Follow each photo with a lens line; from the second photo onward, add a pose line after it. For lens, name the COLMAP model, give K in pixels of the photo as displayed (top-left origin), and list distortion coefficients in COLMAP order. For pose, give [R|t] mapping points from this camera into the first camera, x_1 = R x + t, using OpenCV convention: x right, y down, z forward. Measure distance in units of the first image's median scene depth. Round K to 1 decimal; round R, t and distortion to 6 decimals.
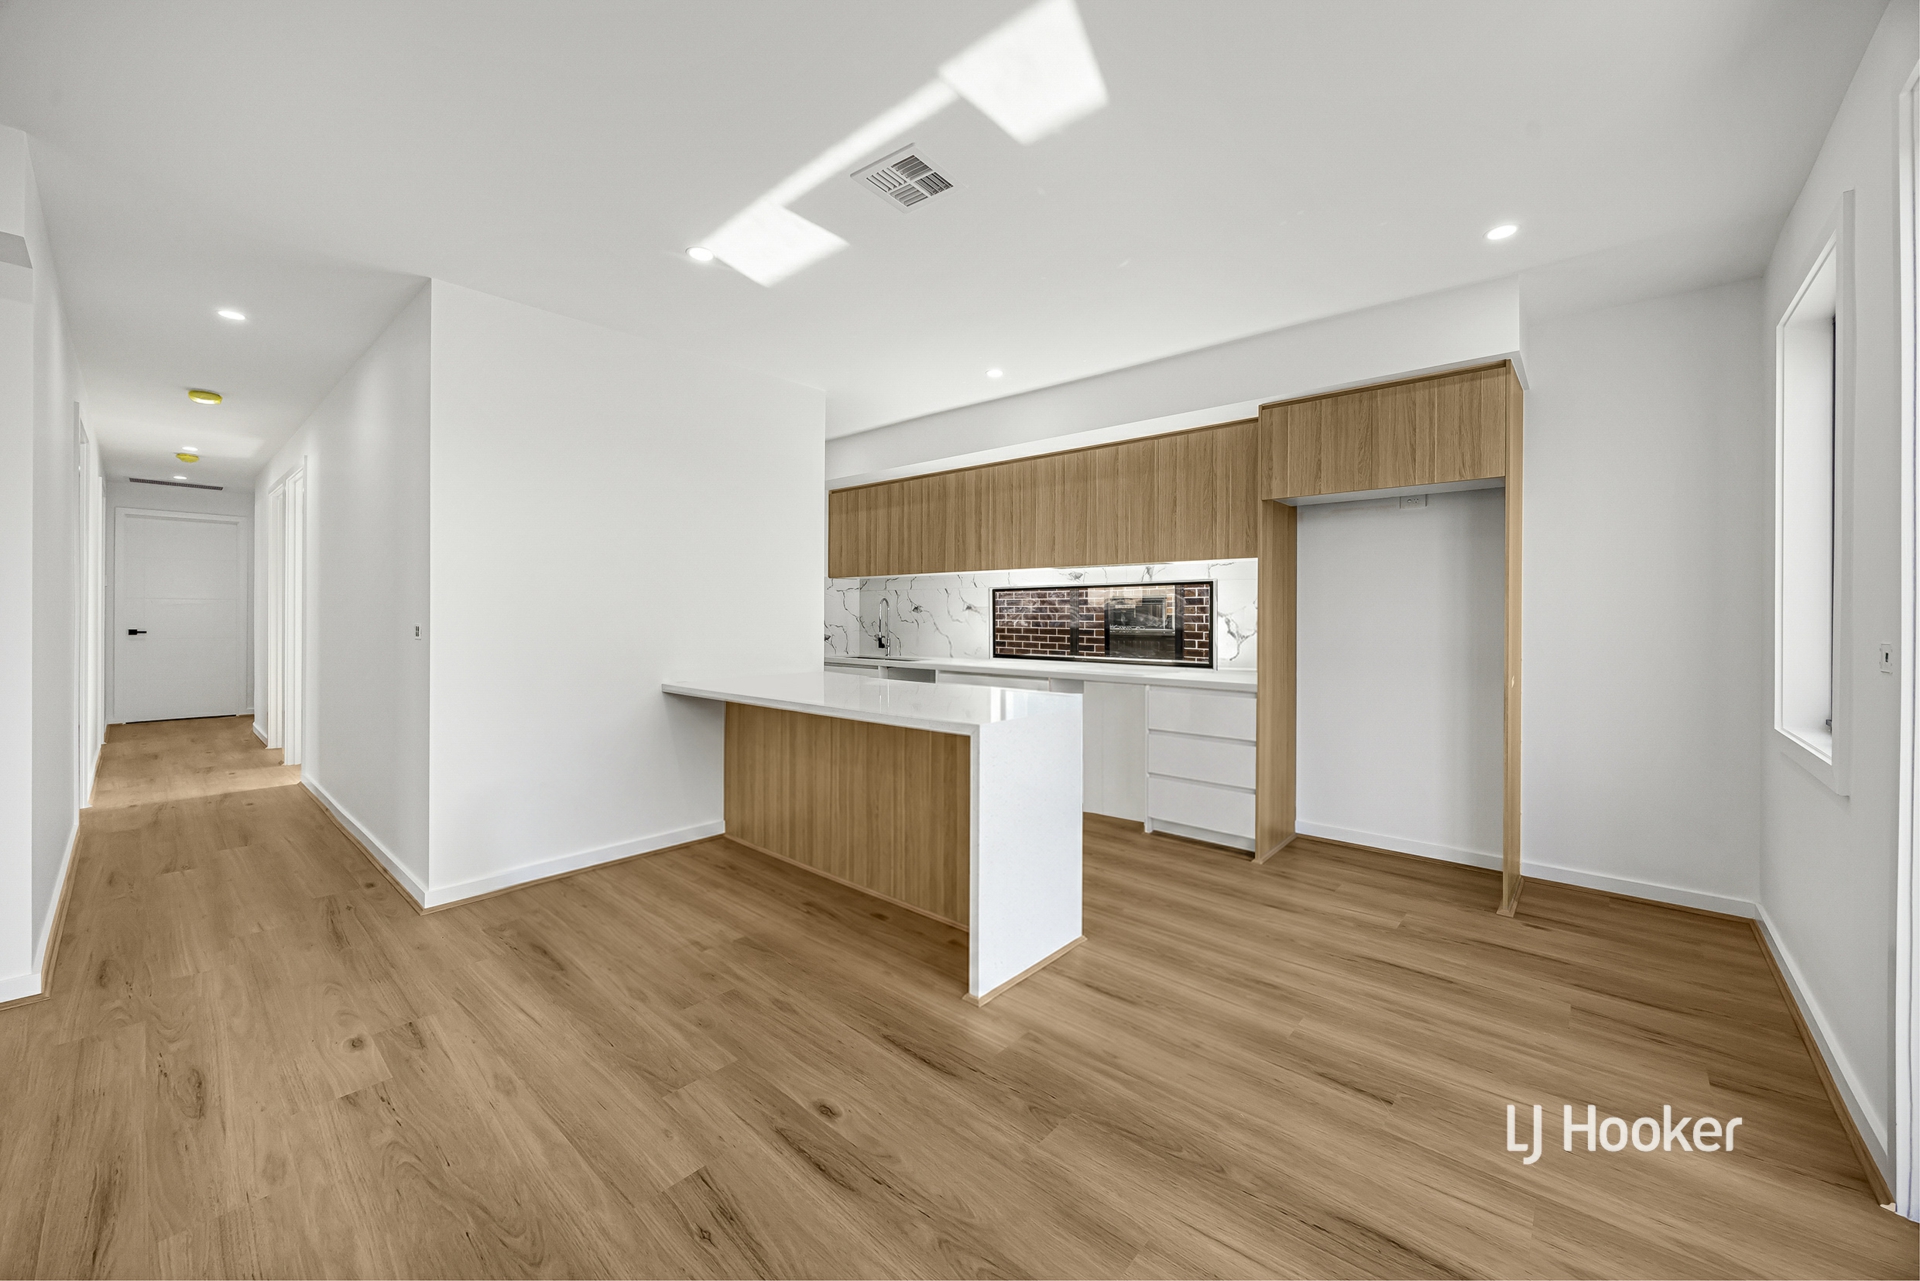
lens RADIAL K [[722.5, 0, 959.2], [0, 722.5, 634.0], [0, 0, 1]] dist [-0.002052, -0.000096]
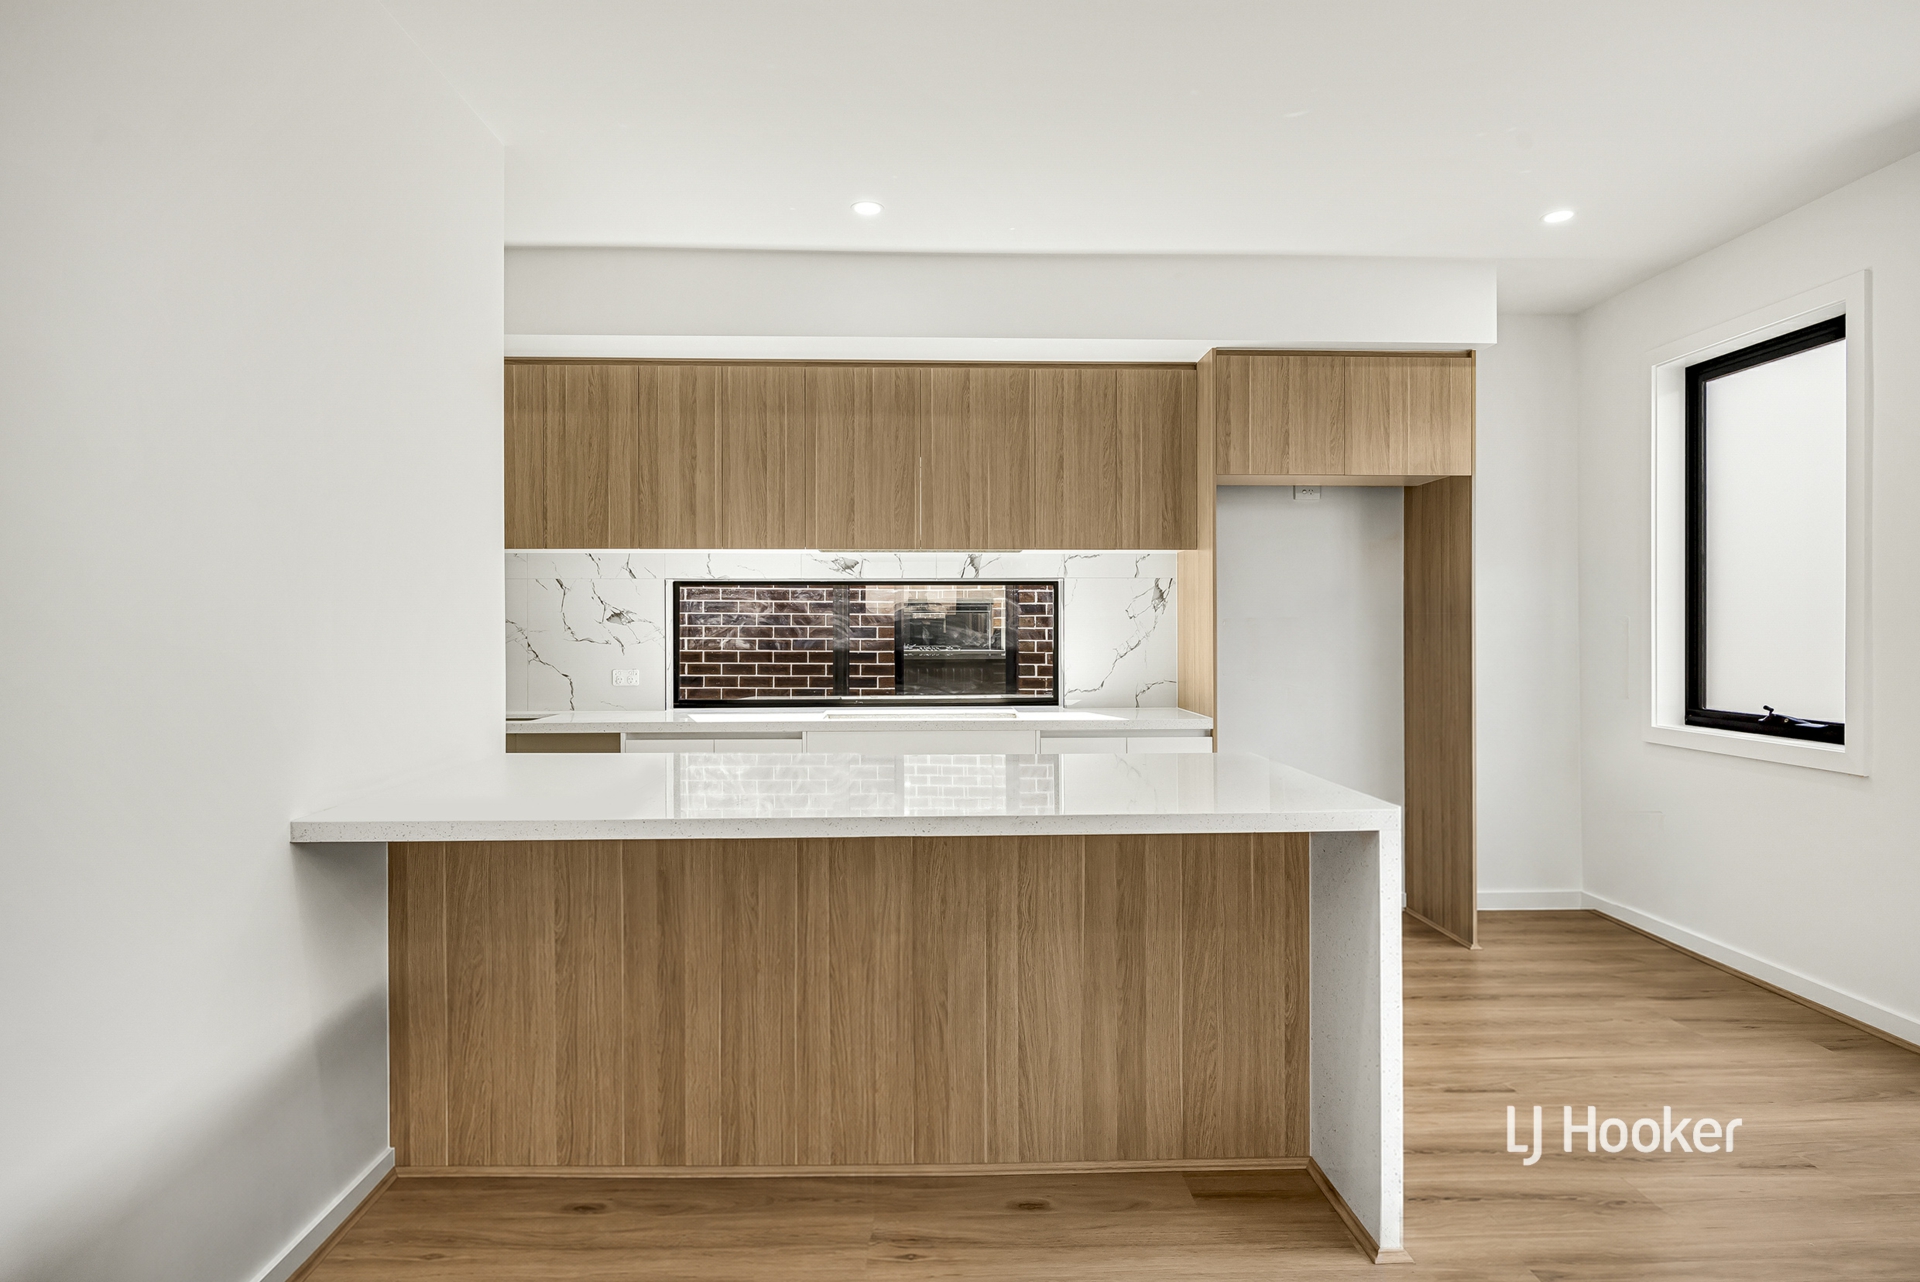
lens RADIAL K [[1082.2, 0, 953.4], [0, 1082.2, 633.8], [0, 0, 1]] dist [0.004187, 0.000339]
pose [[0.727708, -0.004732, 0.685871, -0.426443], [0.020848, 0.999667, -0.015222, -0.006707], [-0.685570, 0.025376, 0.727564, 0.287890]]
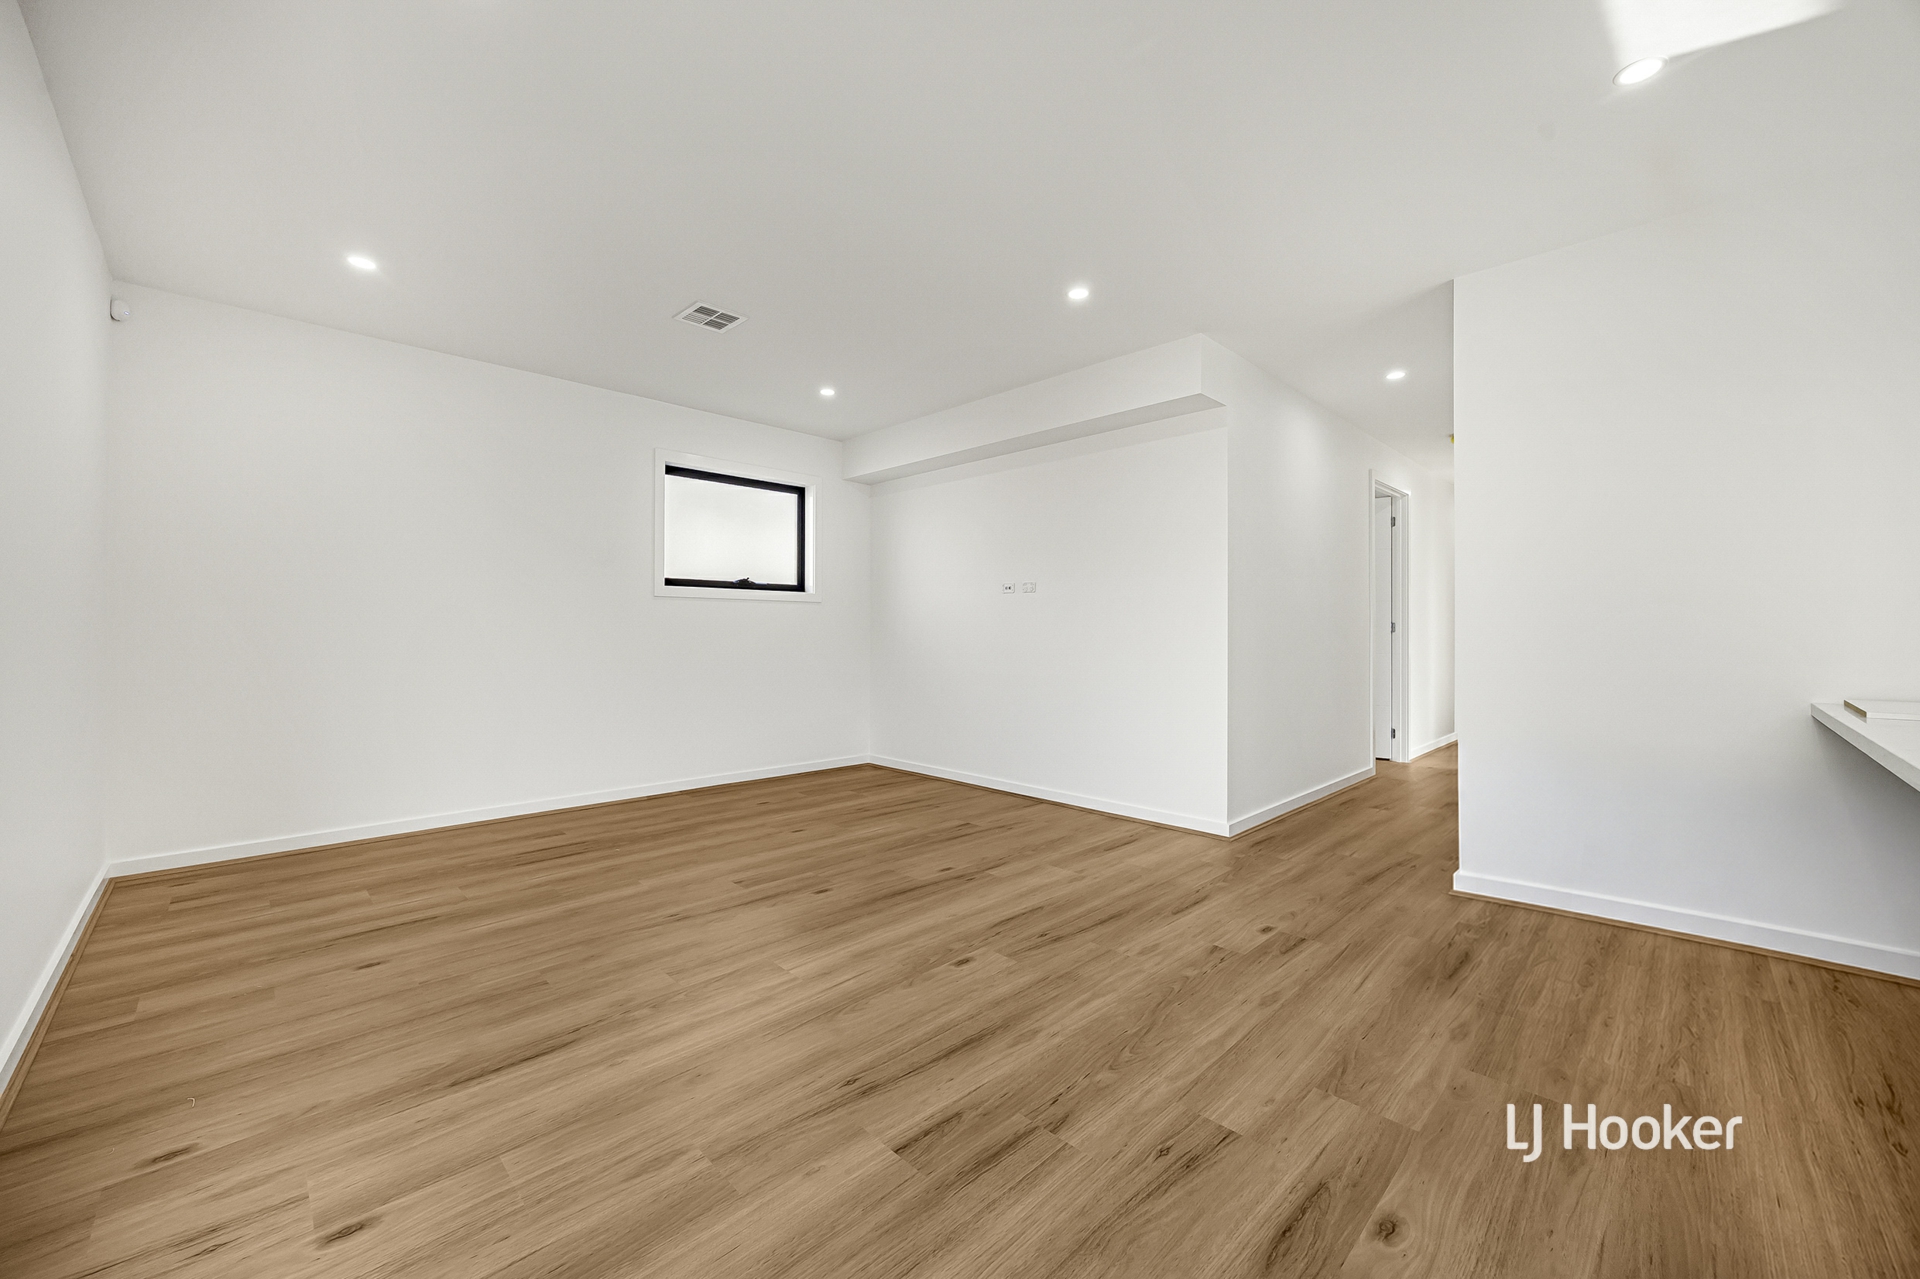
lens RADIAL K [[752.7, 0, 966.3], [0, 752.7, 639.6], [0, 0, 1]] dist [-0.002402, -0.000099]
pose [[-0.057363, 0.003555, -0.998347, 0.229781], [-0.033509, 0.999423, 0.005485, 0.026686], [0.997791, 0.033768, -0.057211, 0.226620]]
